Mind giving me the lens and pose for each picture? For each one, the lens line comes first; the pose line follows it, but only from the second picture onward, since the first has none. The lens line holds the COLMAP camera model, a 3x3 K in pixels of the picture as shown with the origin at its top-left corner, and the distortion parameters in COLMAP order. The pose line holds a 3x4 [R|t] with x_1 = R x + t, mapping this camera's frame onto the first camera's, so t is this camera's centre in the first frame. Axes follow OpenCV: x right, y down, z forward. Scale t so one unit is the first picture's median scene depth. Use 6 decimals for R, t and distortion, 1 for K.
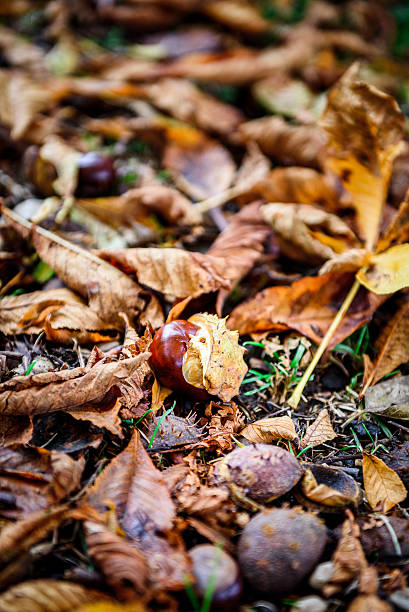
lens RADIAL K [[1229.7, 0, 204.5], [0, 1229.7, 306.0], [0, 0, 1]] dist [0.014311, 0.113287]
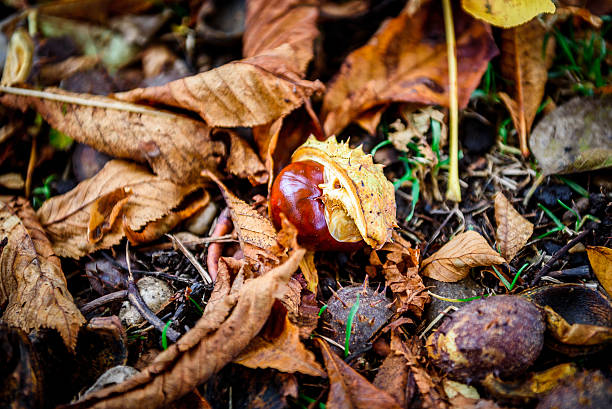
lens RADIAL K [[1229.7, 0, 306.0], [0, 1229.7, 204.5], [0, 0, 1]] dist [0.014311, 0.113287]
pose [[0.907448, -0.408497, 0.098330, -0.094352], [0.353682, 0.868987, 0.346080, -0.221978], [-0.226820, -0.279272, 0.933038, 0.263119]]
